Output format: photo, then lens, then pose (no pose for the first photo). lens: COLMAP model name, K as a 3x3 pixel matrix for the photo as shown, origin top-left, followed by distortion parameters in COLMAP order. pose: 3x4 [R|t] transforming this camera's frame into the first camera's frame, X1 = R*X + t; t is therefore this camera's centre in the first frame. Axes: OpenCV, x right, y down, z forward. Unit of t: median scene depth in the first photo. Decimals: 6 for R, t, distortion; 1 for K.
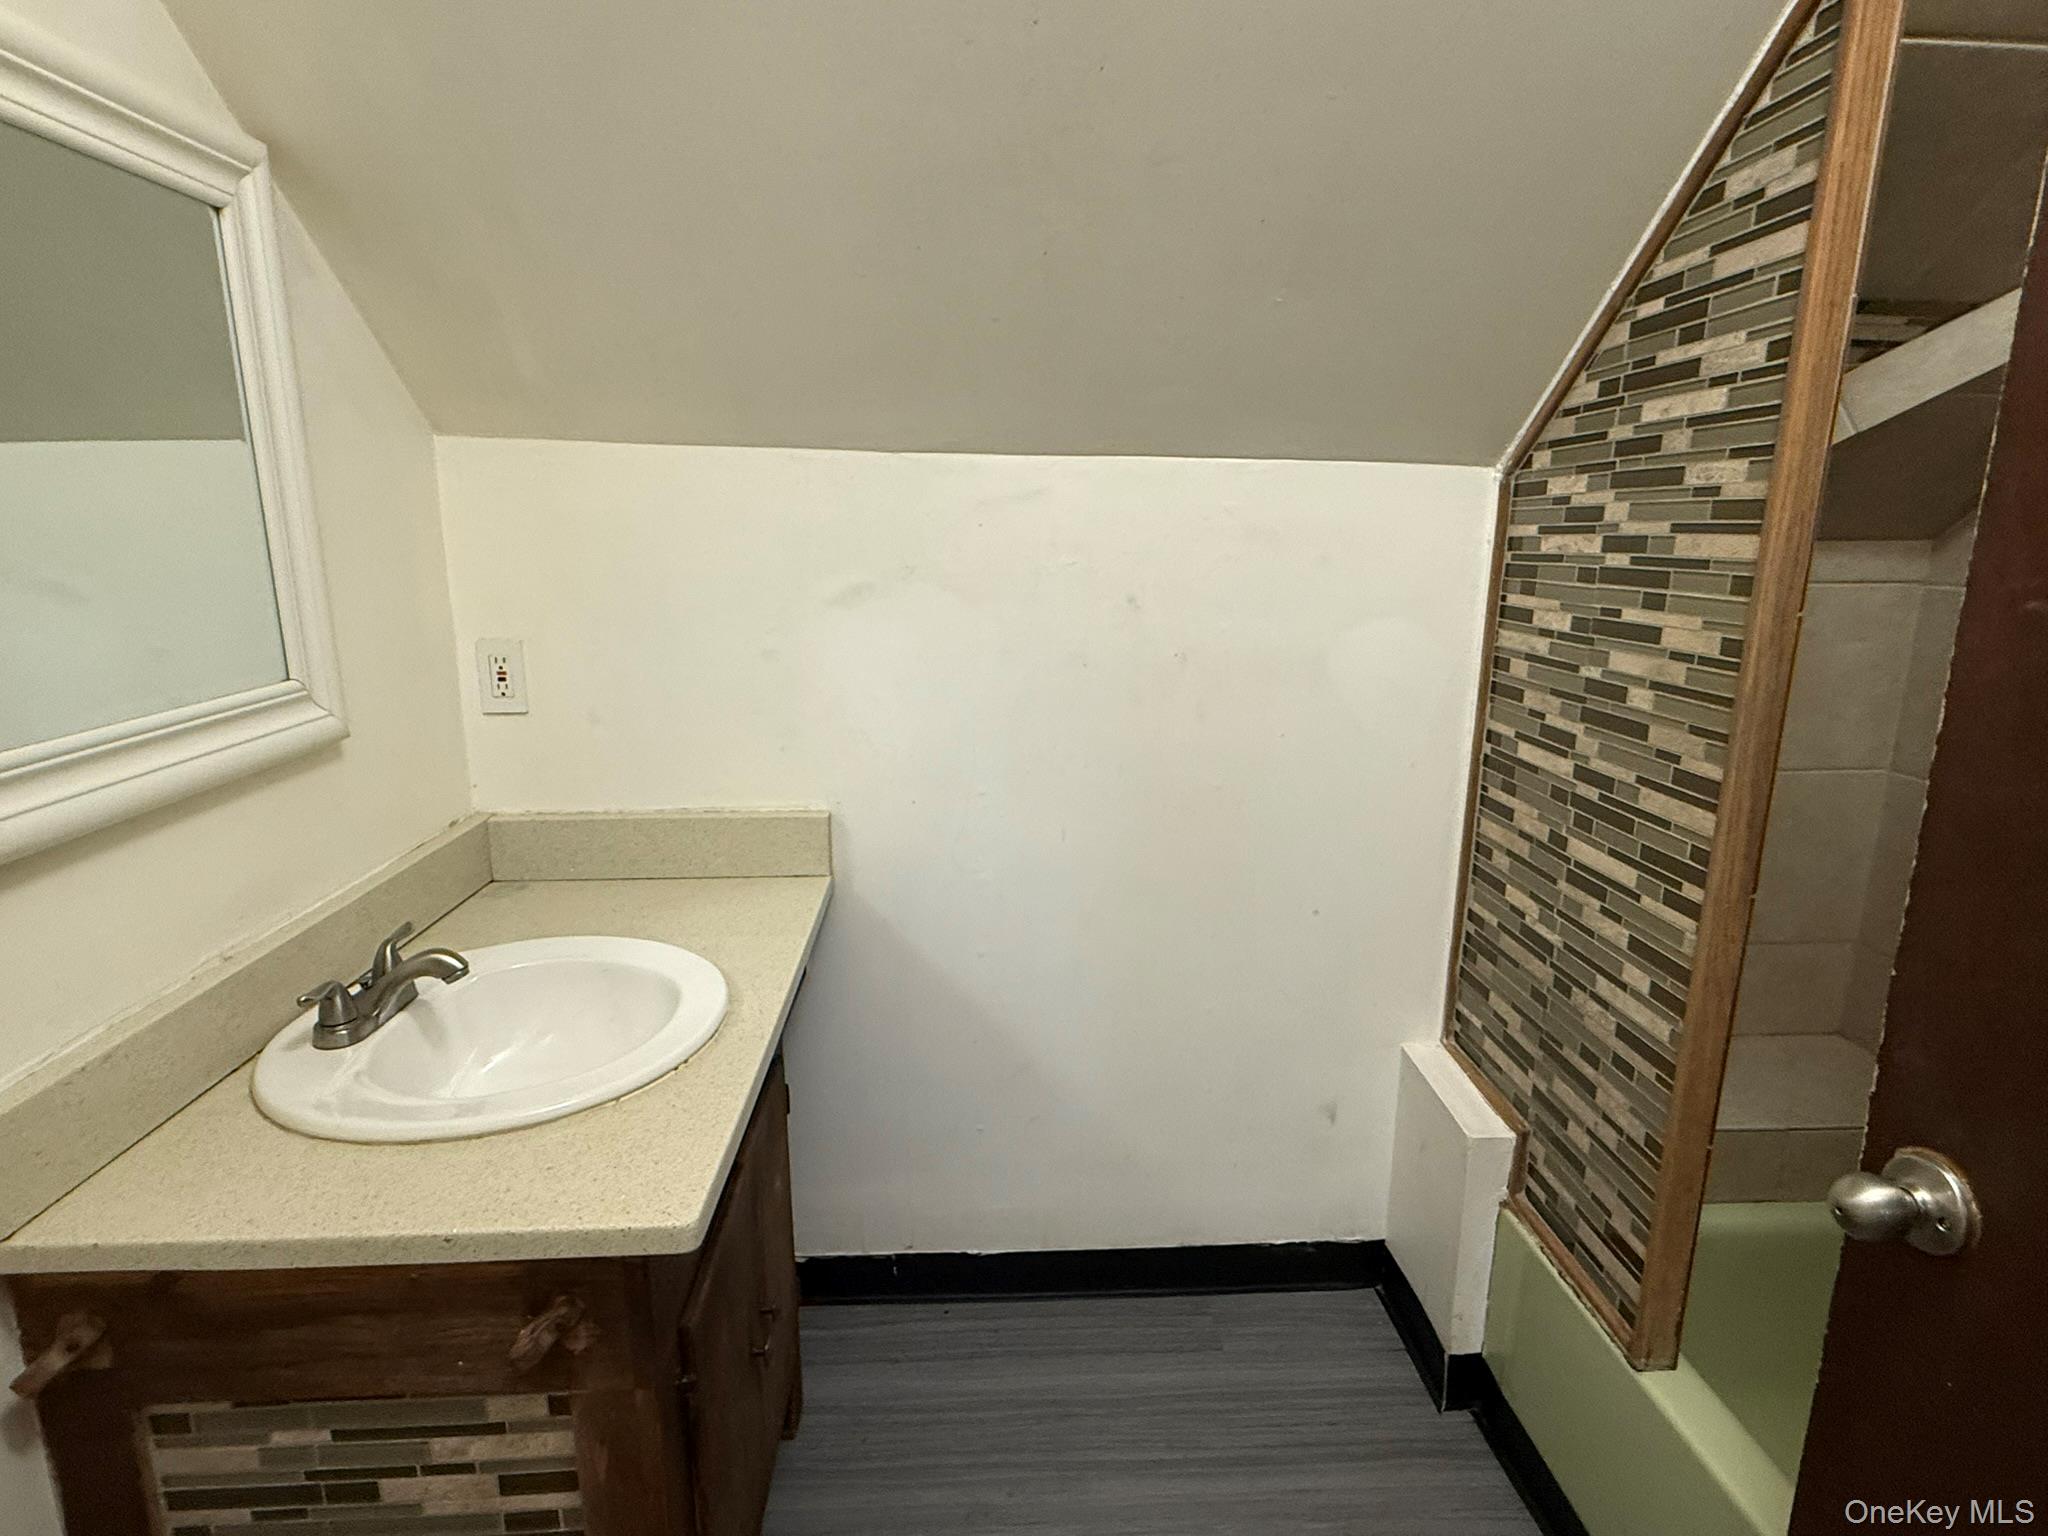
lens RADIAL K [[1074.1, 0, 1024.9], [0, 1074.1, 776.2], [0, 0, 1]] dist [0.003743, -0.001066]
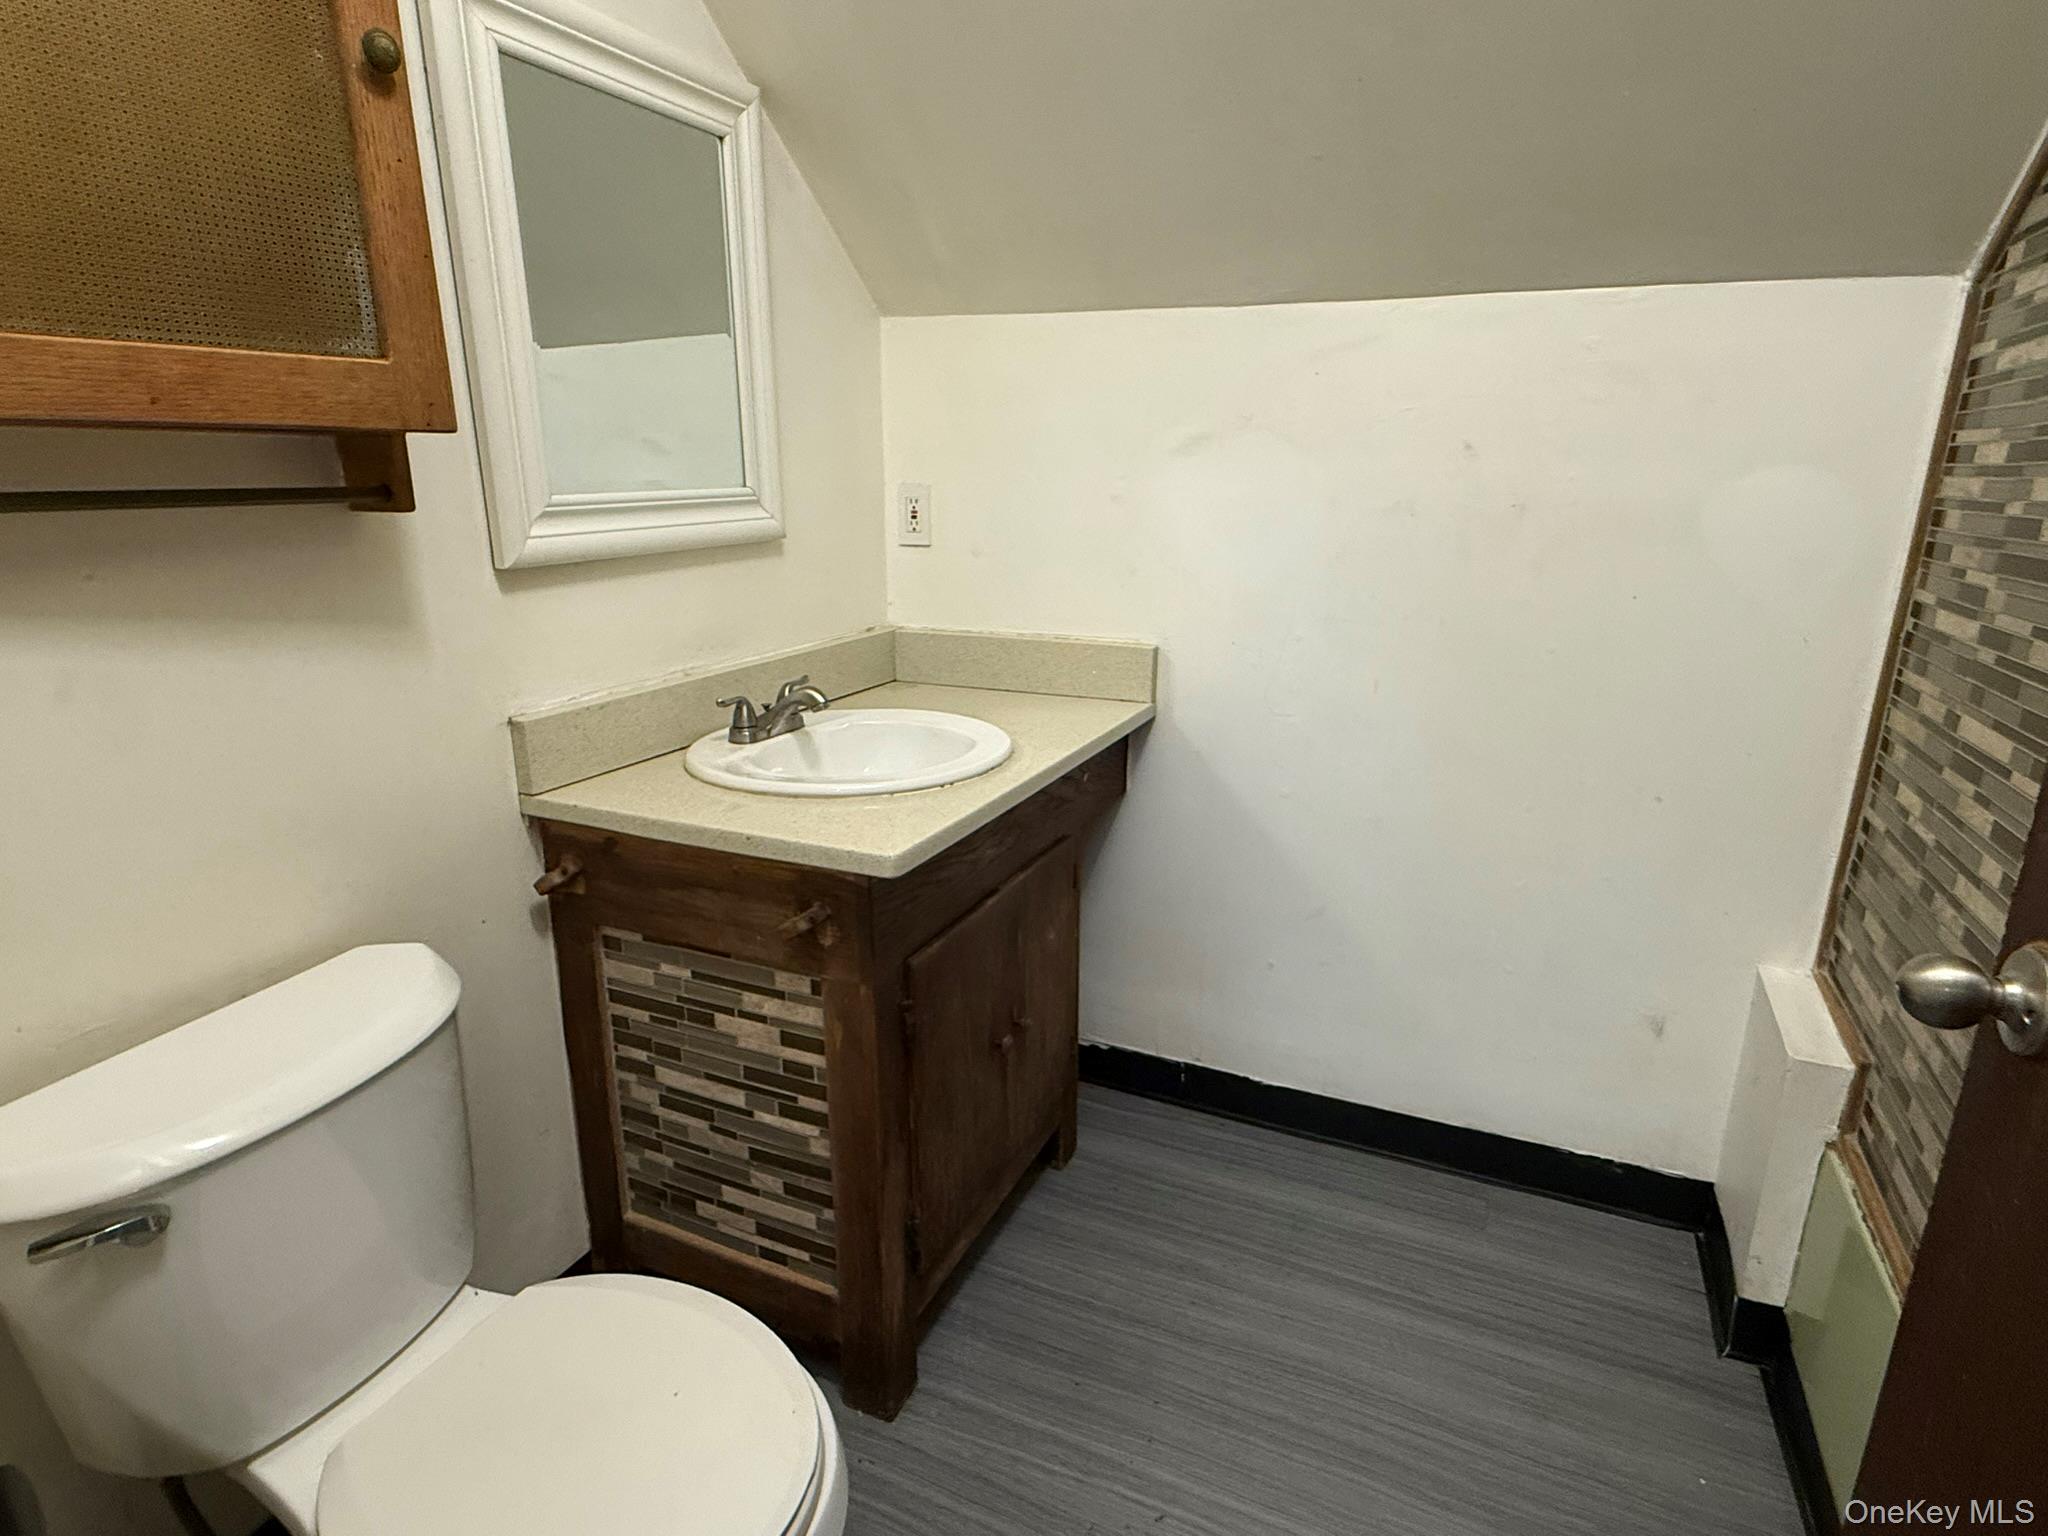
lens RADIAL K [[1074.1, 0, 1013.0], [0, 1074.1, 768.2], [0, 0, 1]] dist [0.003743, -0.001066]
pose [[0.886320, 0.122011, -0.446711, 0.235227], [-0.101350, 0.992388, 0.069962, 0.114508], [0.451847, -0.016735, 0.891939, -0.072043]]
